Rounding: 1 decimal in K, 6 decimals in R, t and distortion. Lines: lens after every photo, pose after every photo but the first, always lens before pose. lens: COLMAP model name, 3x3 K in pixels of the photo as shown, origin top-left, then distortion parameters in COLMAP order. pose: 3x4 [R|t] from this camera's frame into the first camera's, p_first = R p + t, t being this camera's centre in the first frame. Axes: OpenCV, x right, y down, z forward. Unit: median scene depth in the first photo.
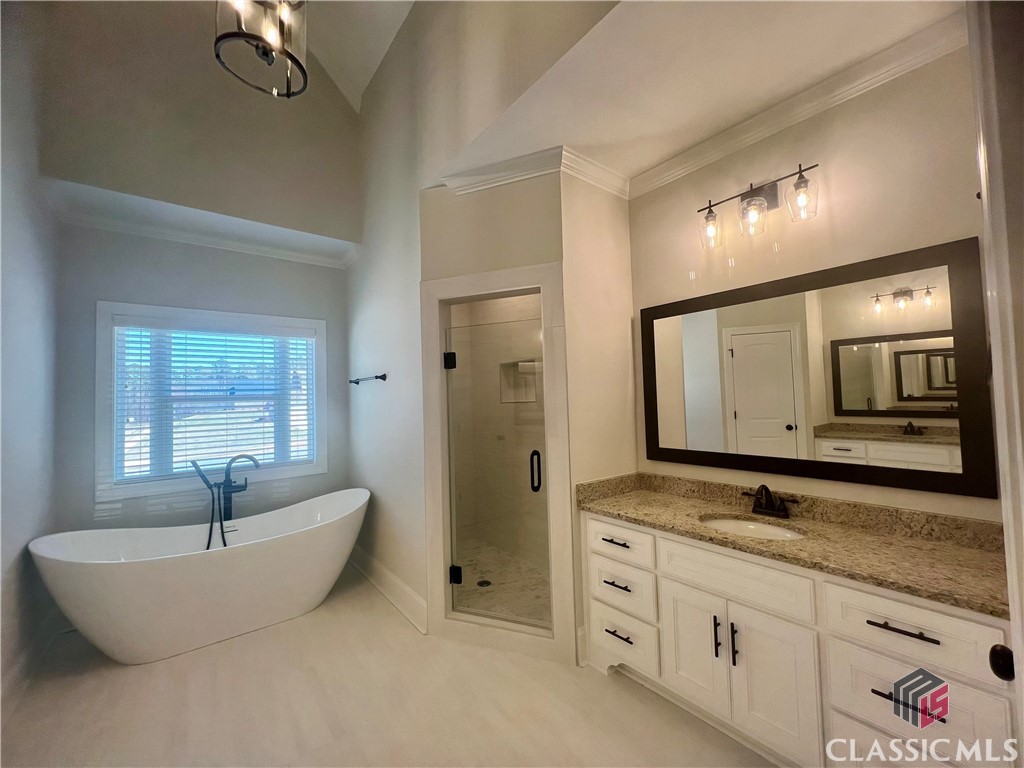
lens RADIAL K [[410.2, 0, 512.0], [0, 410.2, 384.0], [0, 0, 1]] dist [0.000236, -0.000282]
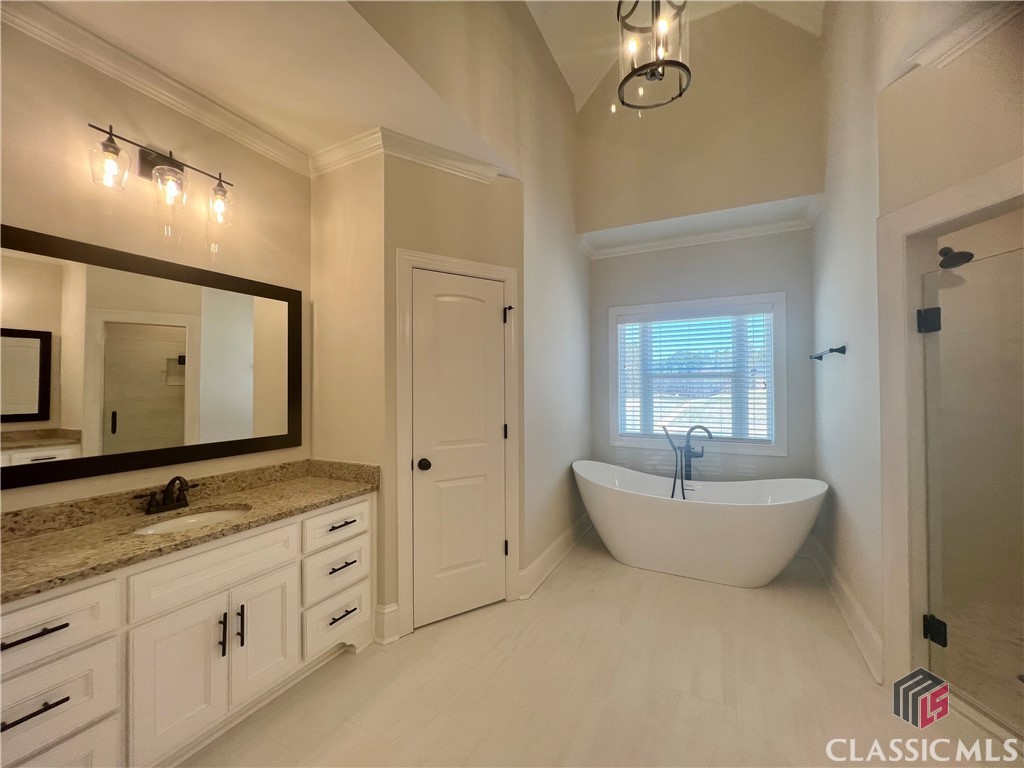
lens RADIAL K [[410.2, 0, 512.0], [0, 410.2, 384.0], [0, 0, 1]] dist [0.000236, -0.000282]
pose [[0.426274, 0.020770, -0.904355, 0.142706], [0.023629, 0.999140, 0.034085, 0.007339], [0.904285, -0.035899, 0.425417, 0.060731]]
